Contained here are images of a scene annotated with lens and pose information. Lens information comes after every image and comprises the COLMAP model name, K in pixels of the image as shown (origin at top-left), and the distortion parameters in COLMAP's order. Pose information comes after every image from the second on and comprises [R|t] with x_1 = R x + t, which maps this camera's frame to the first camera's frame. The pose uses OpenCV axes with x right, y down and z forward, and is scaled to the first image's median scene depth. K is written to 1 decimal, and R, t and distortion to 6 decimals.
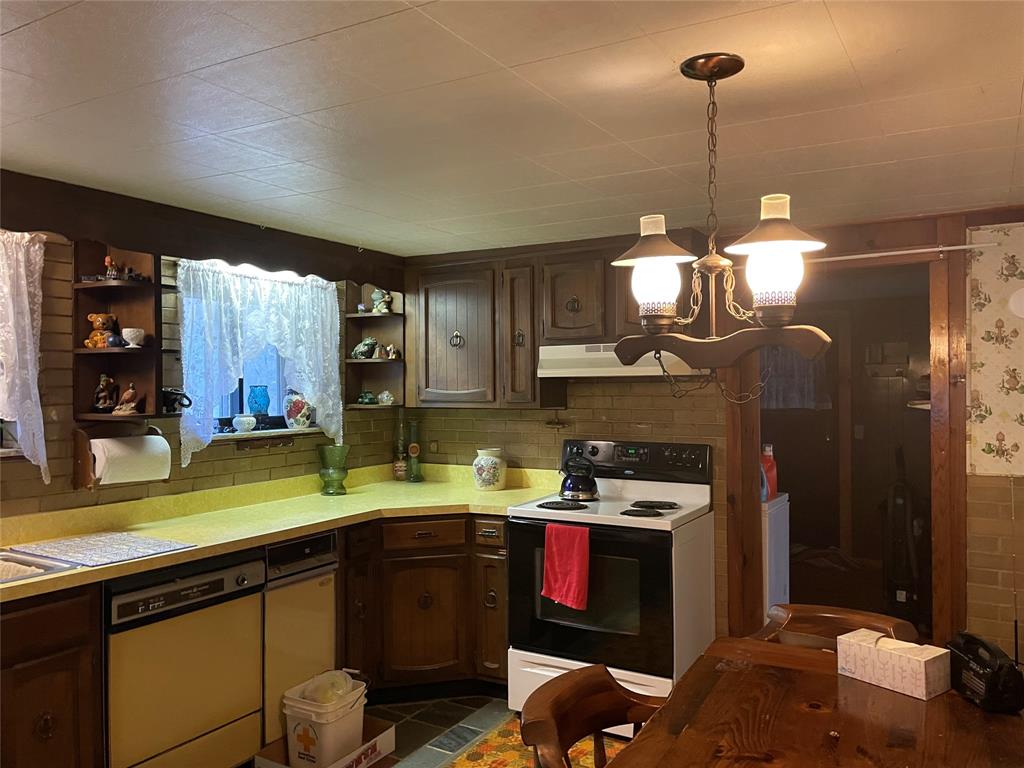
lens RADIAL K [[780.5, 0, 512.3], [0, 780.5, 383.4], [0, 0, 1]] dist [0.058351, -0.064828]
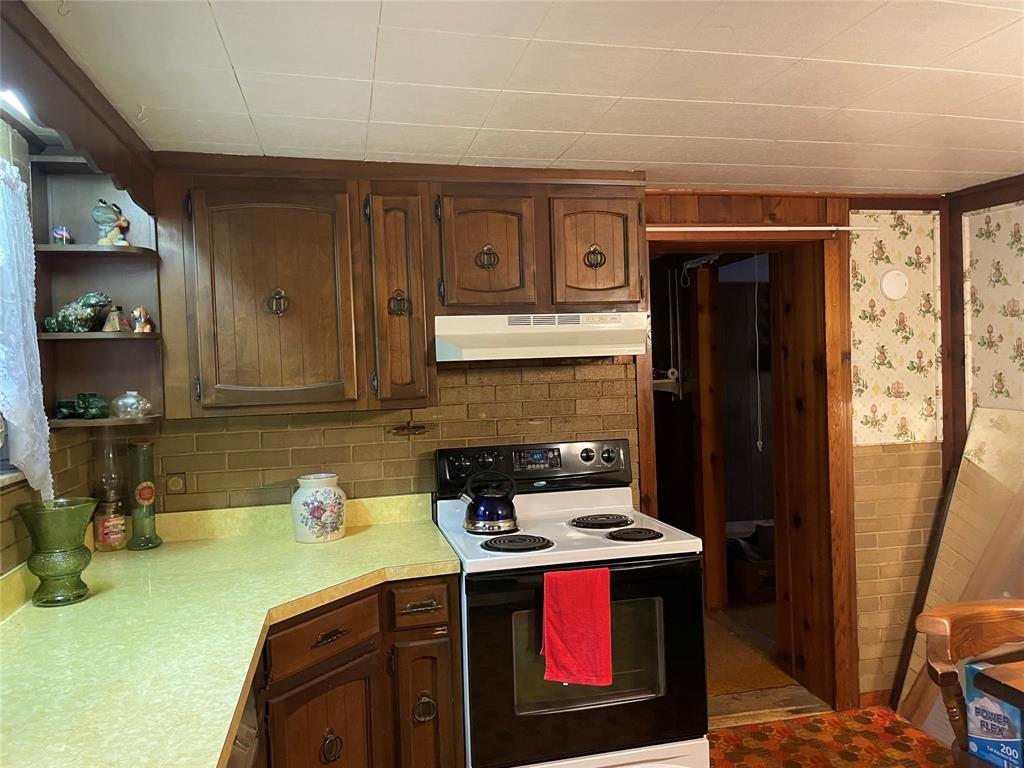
lens RADIAL K [[780.5, 0, 516.5], [0, 780.5, 387.8], [0, 0, 1]] dist [0.058351, -0.064828]
pose [[0.715671, -0.036924, 0.697460, -0.368986], [0.024084, 0.999312, 0.028192, -0.002259], [-0.698022, -0.003379, 0.716068, 0.439048]]
